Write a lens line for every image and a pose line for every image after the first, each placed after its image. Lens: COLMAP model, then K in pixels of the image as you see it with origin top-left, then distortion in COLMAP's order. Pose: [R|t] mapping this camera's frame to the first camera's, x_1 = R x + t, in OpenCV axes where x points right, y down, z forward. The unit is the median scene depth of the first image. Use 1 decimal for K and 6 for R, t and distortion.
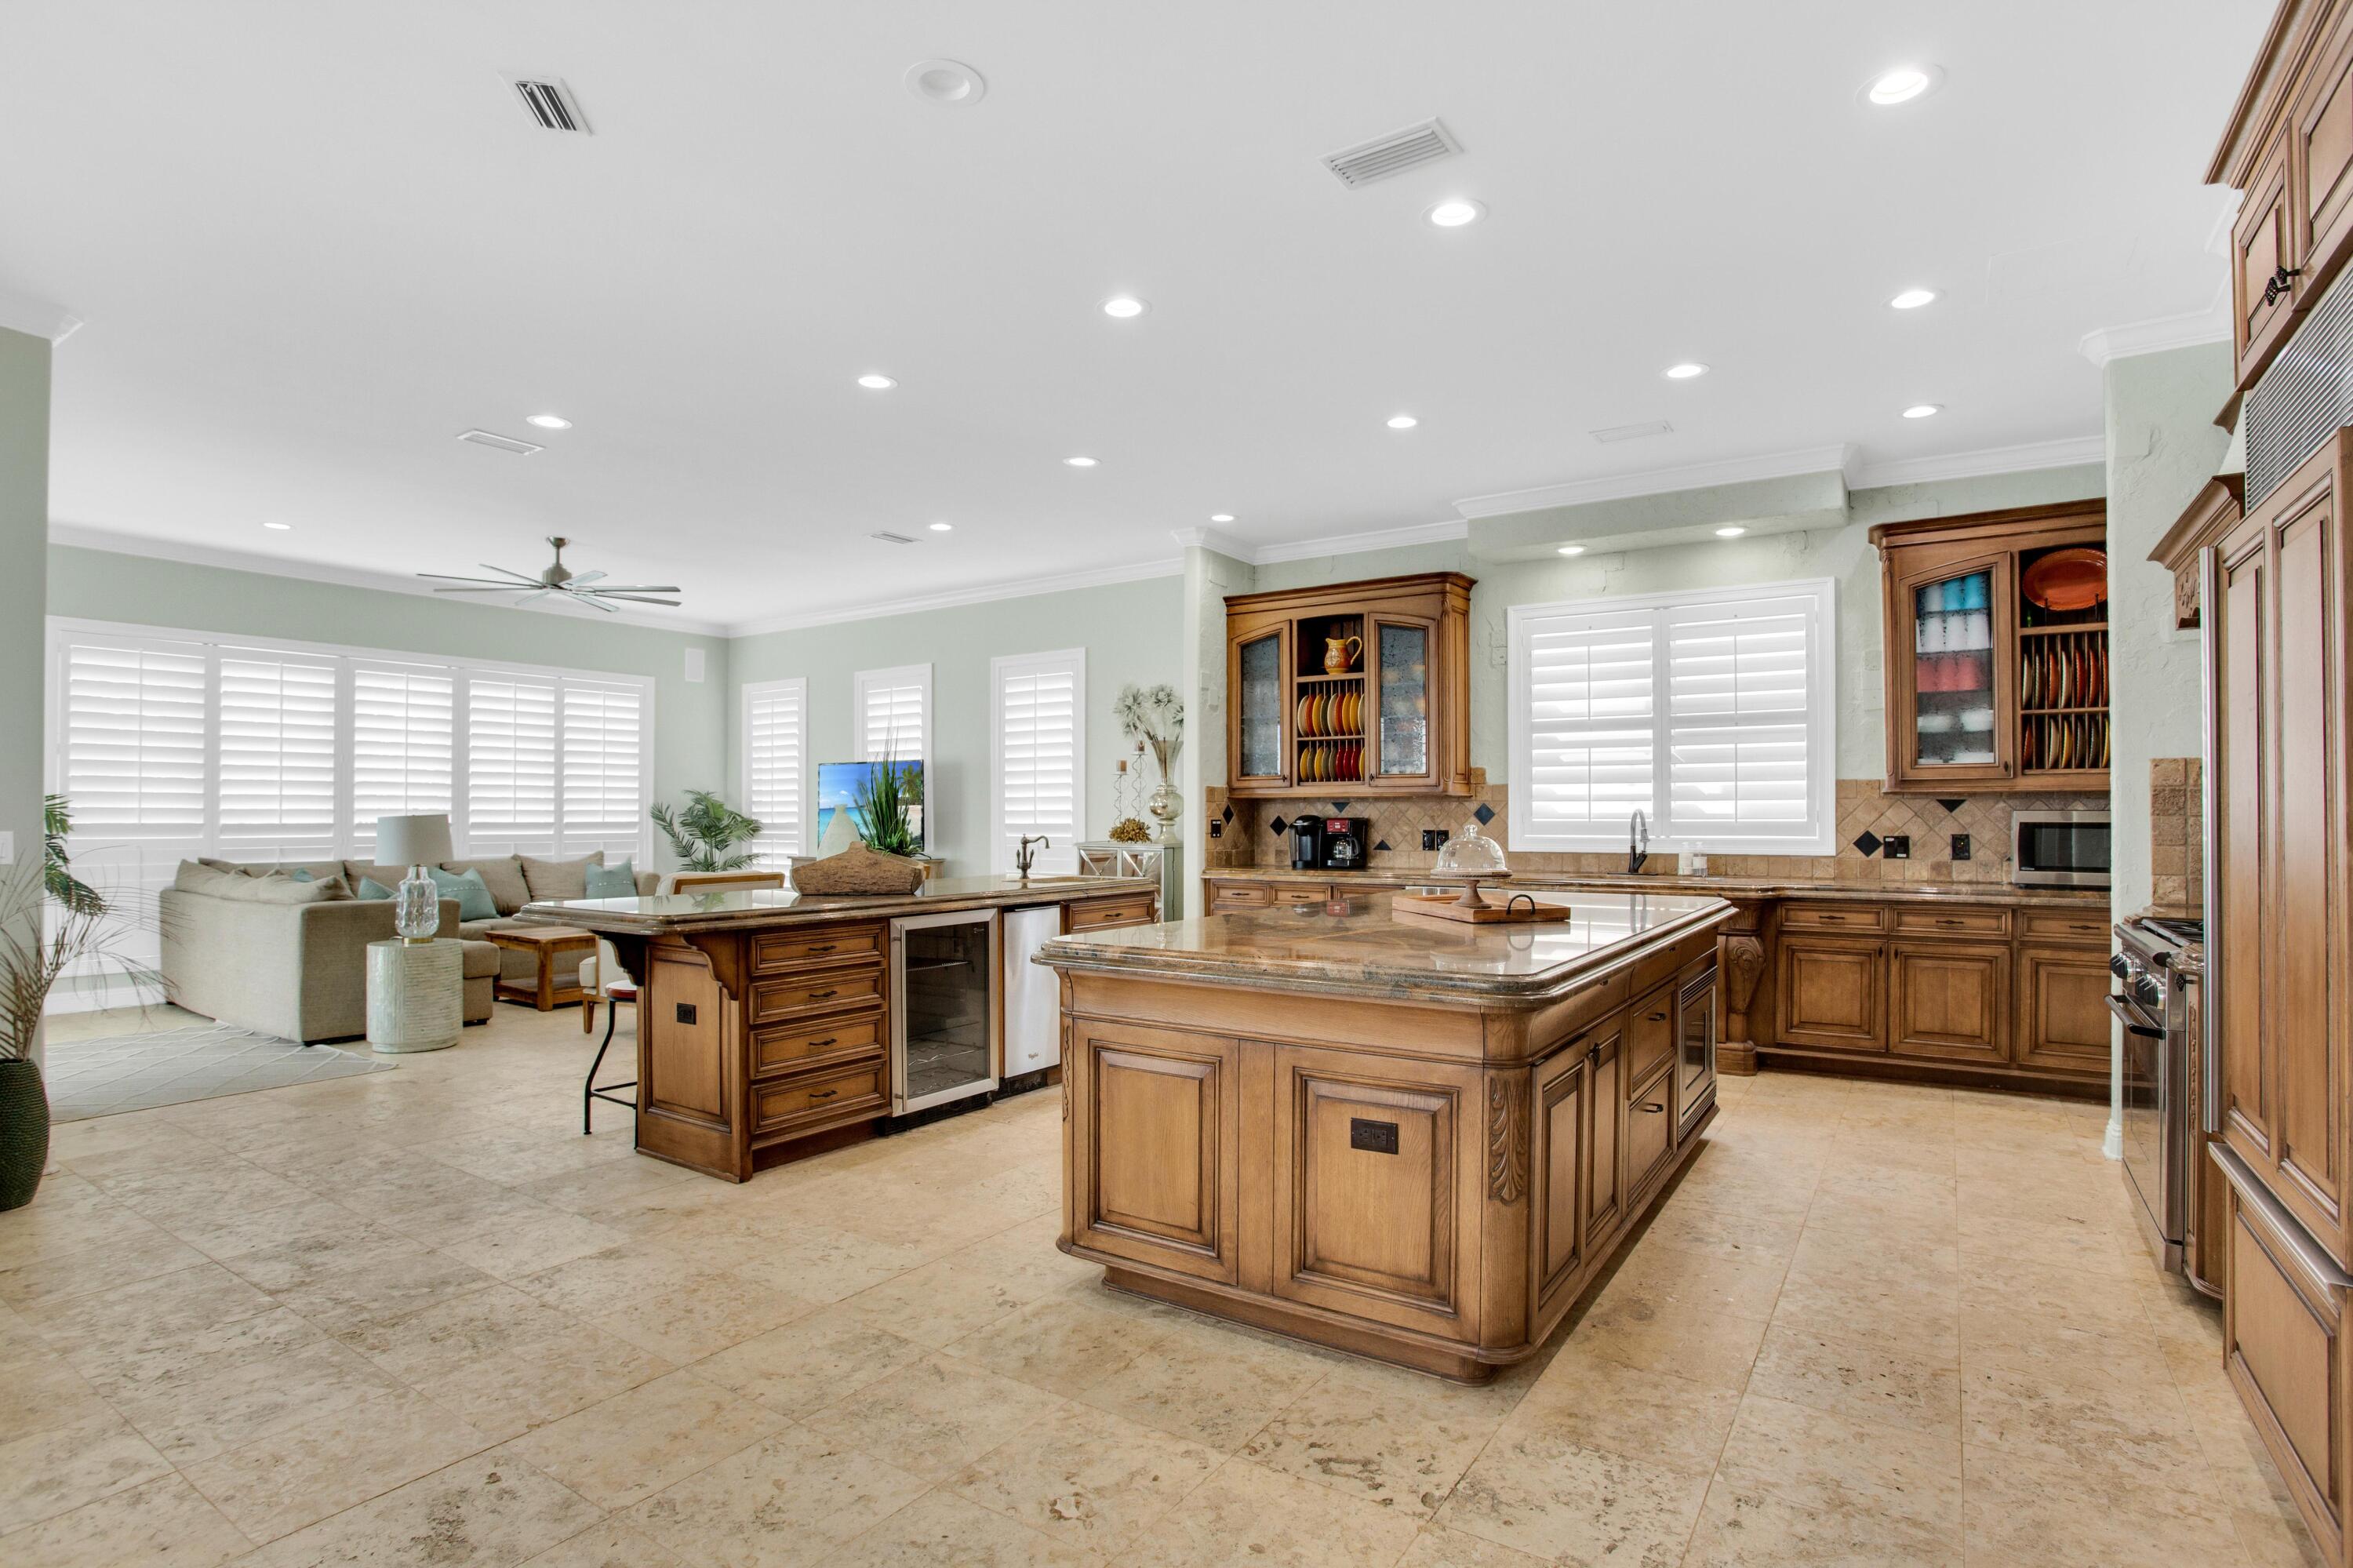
lens RADIAL K [[1174.4, 0, 1215.1], [0, 1174.4, 805.6], [0, 0, 1]] dist [-0.107220, 0.050165]
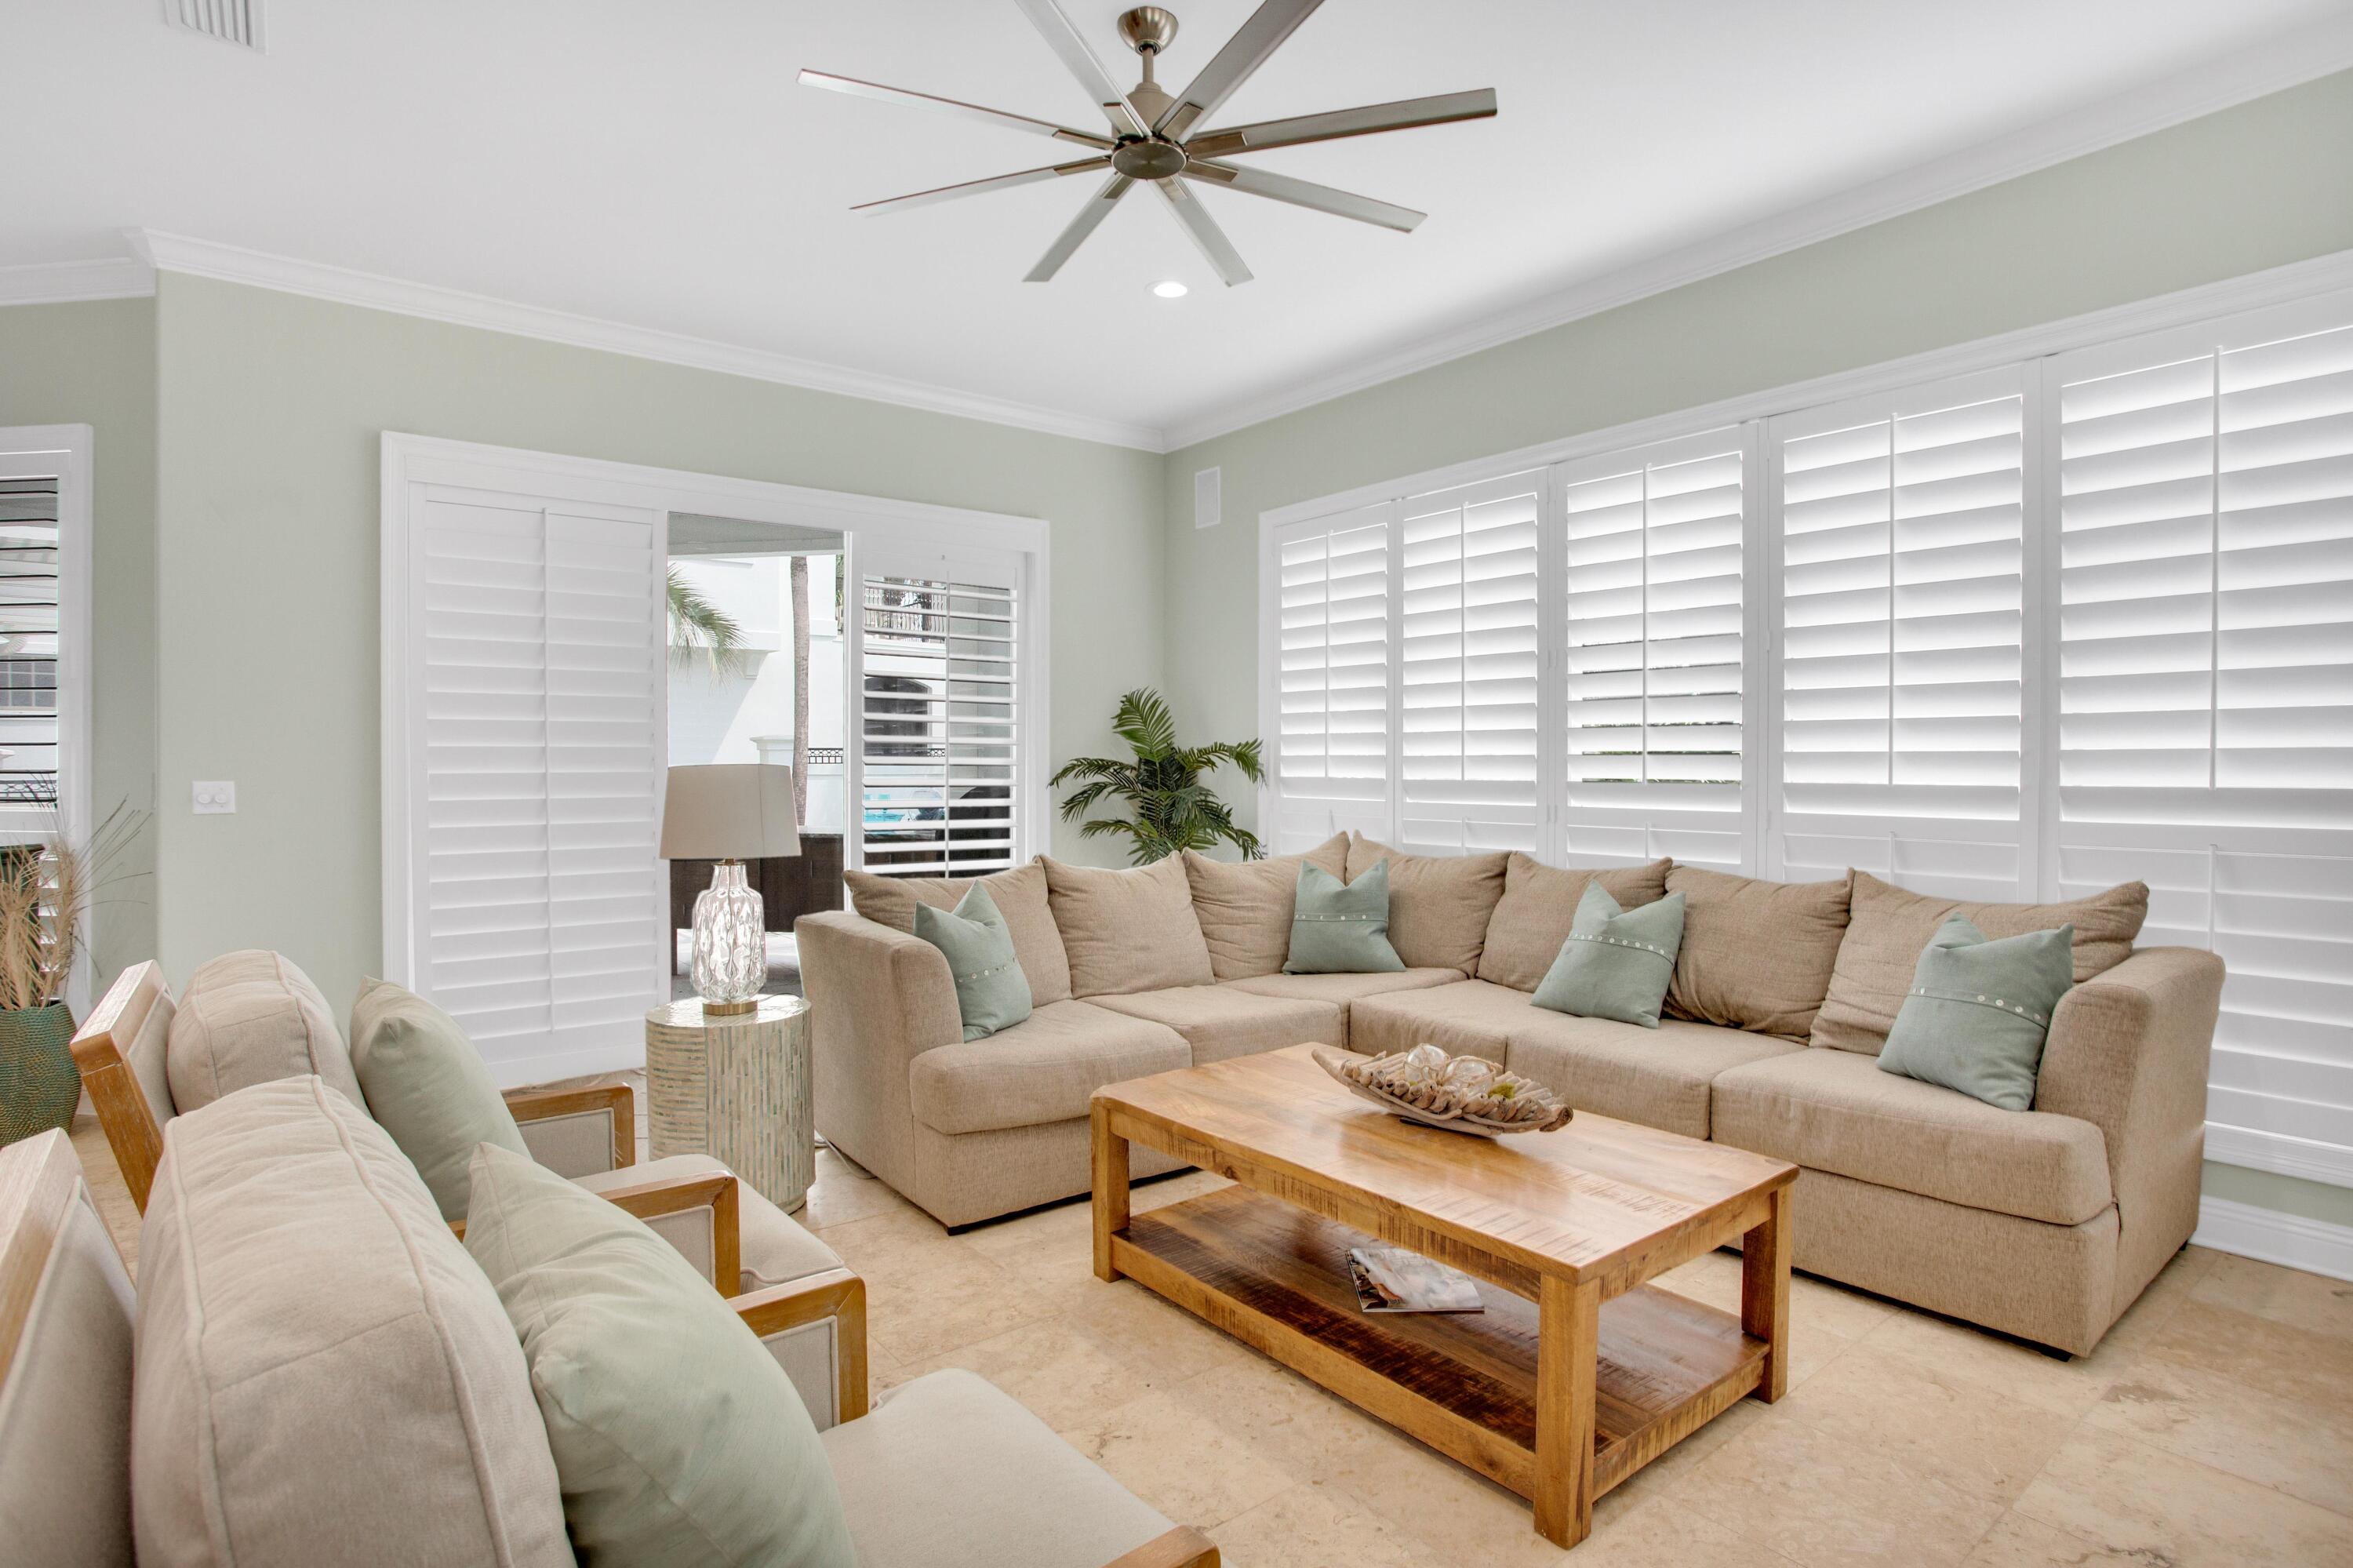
lens RADIAL K [[1210.8, 0, 1202.0], [0, 1210.8, 774.1], [0, 0, 1]] dist [-0.040628, 0.000289]
pose [[-0.331864, 0.003860, -0.943319, -0.218526], [0.005373, 0.999983, 0.002202, 0.011509], [0.943312, -0.004338, -0.331880, 1.165899]]
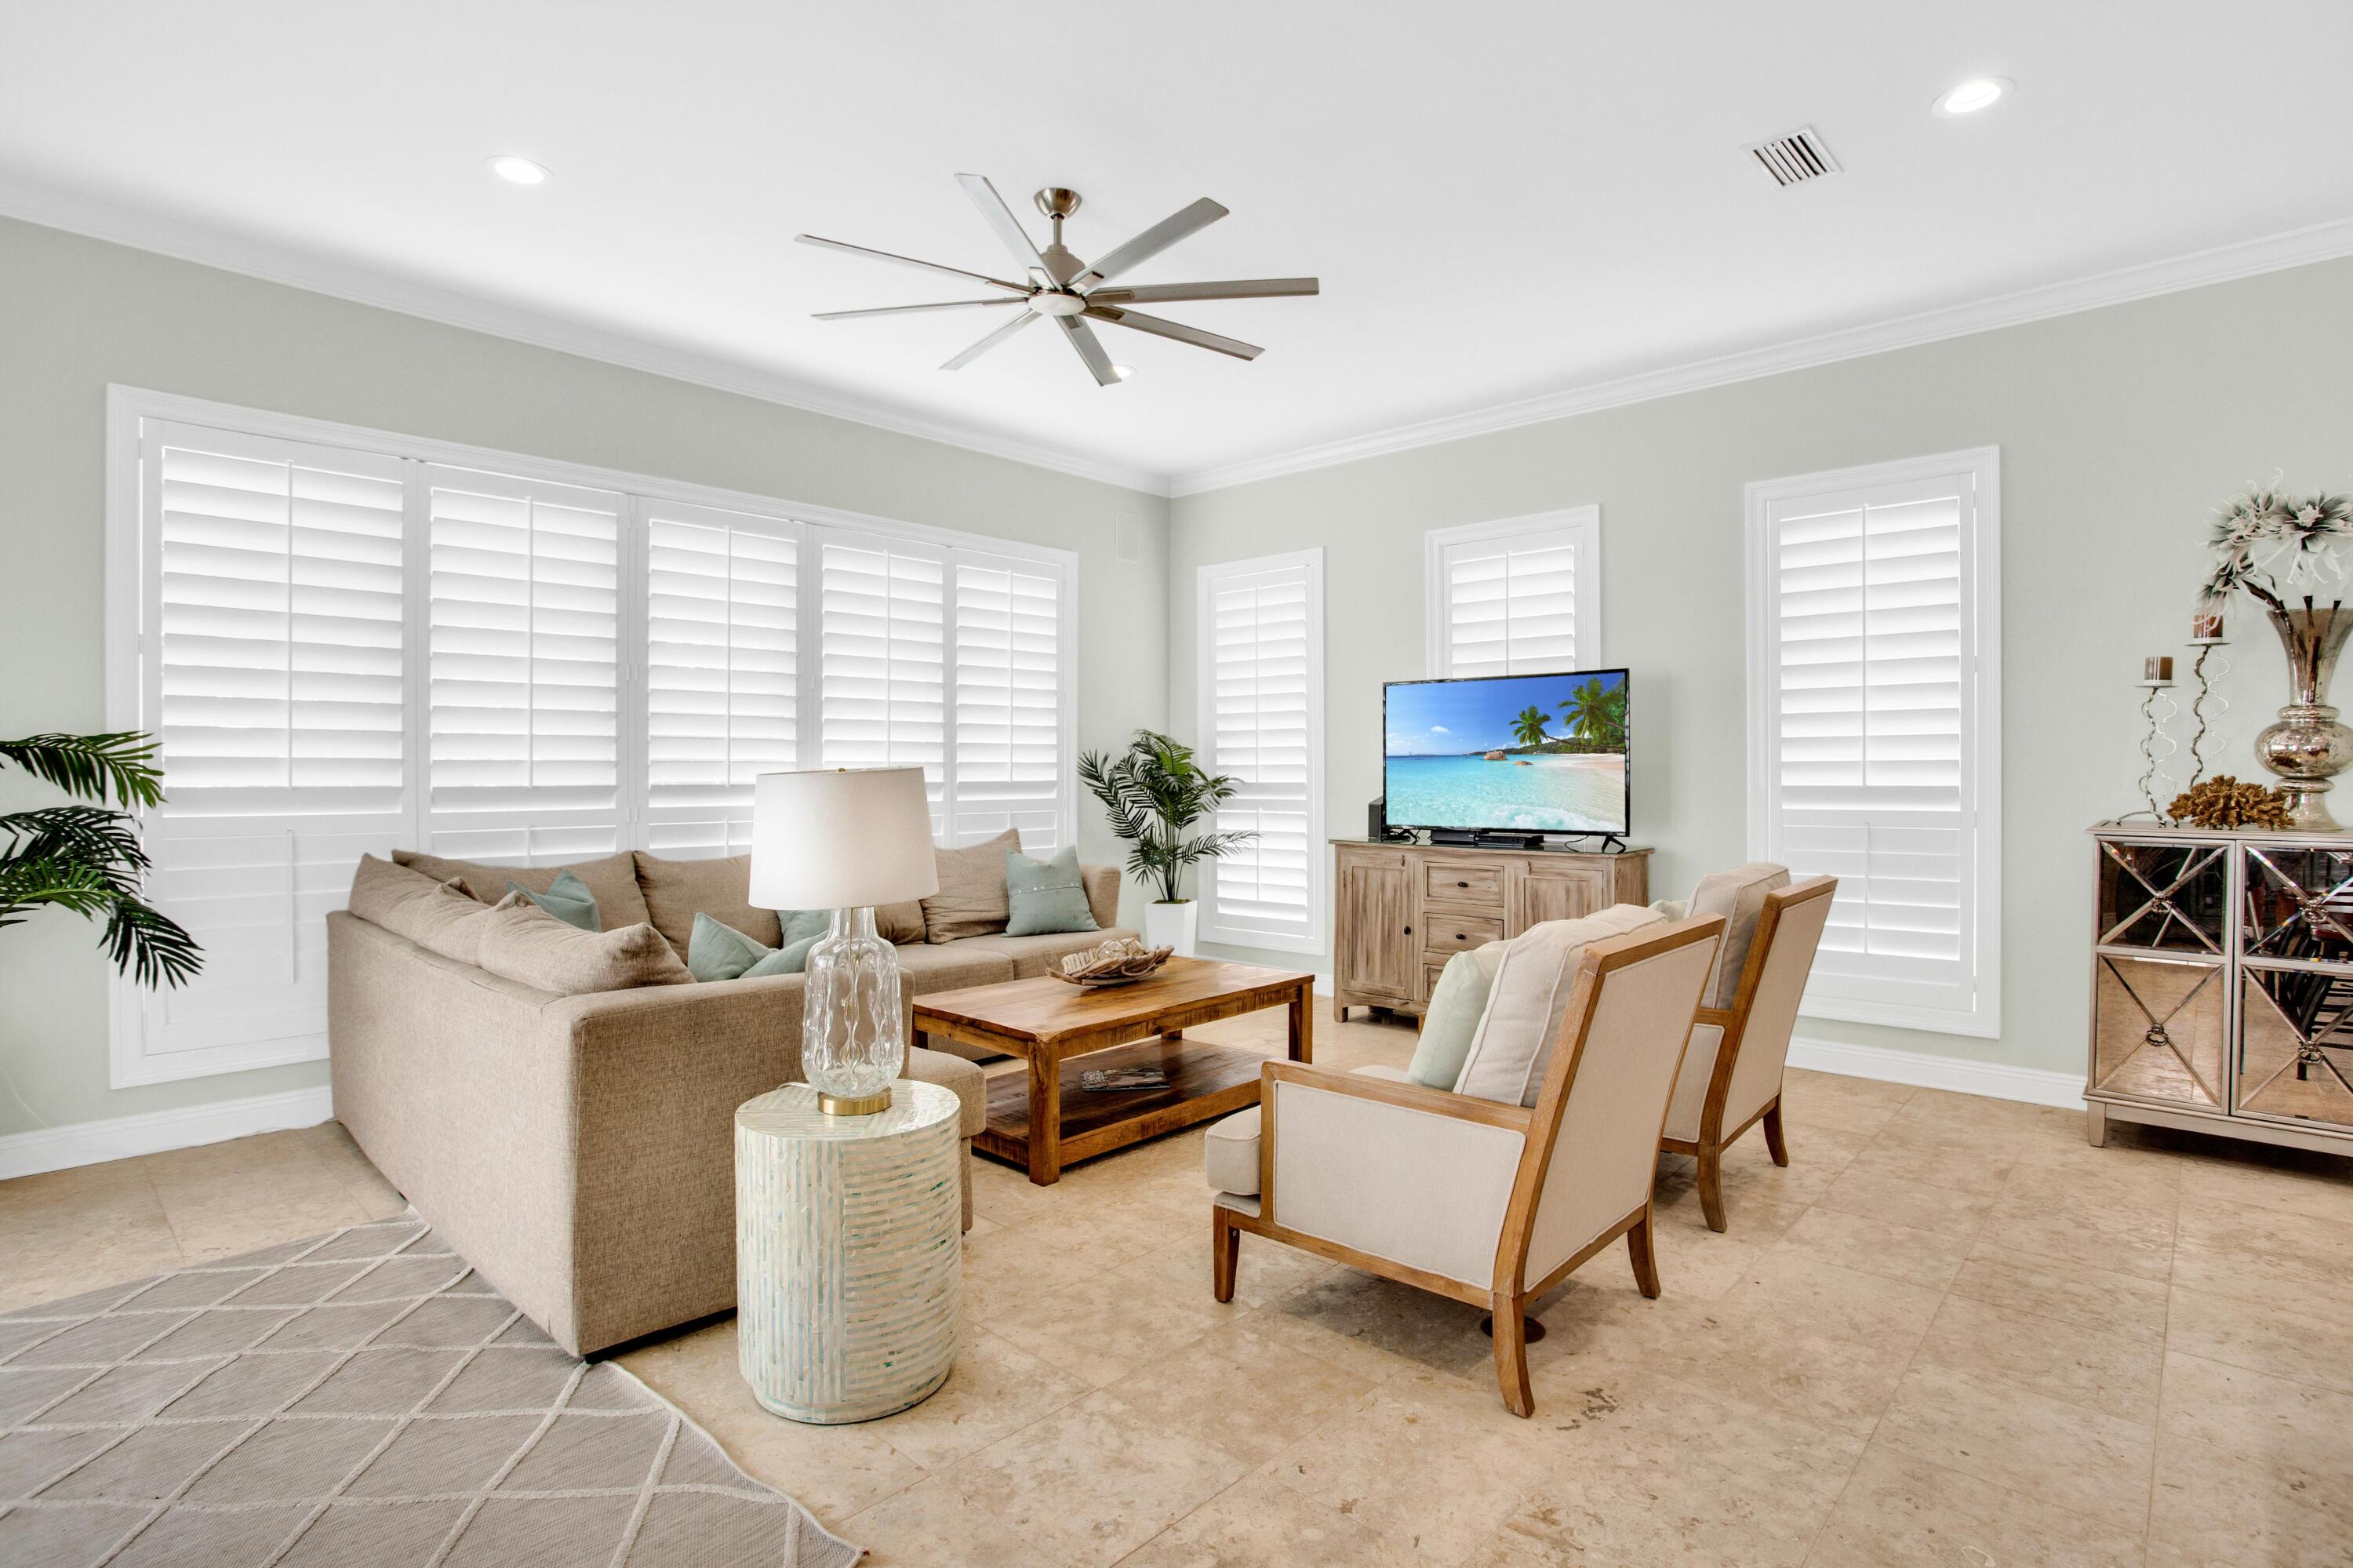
lens RADIAL K [[1169.1, 0, 1199.0], [0, 1169.1, 781.5], [0, 0, 1]] dist [-0.076784, 0.030525]
pose [[0.984728, 0.001827, -0.174088, -0.442630], [0.001354, 0.999834, 0.018155, 0.004519], [0.174092, -0.018113, 0.984563, 0.536244]]
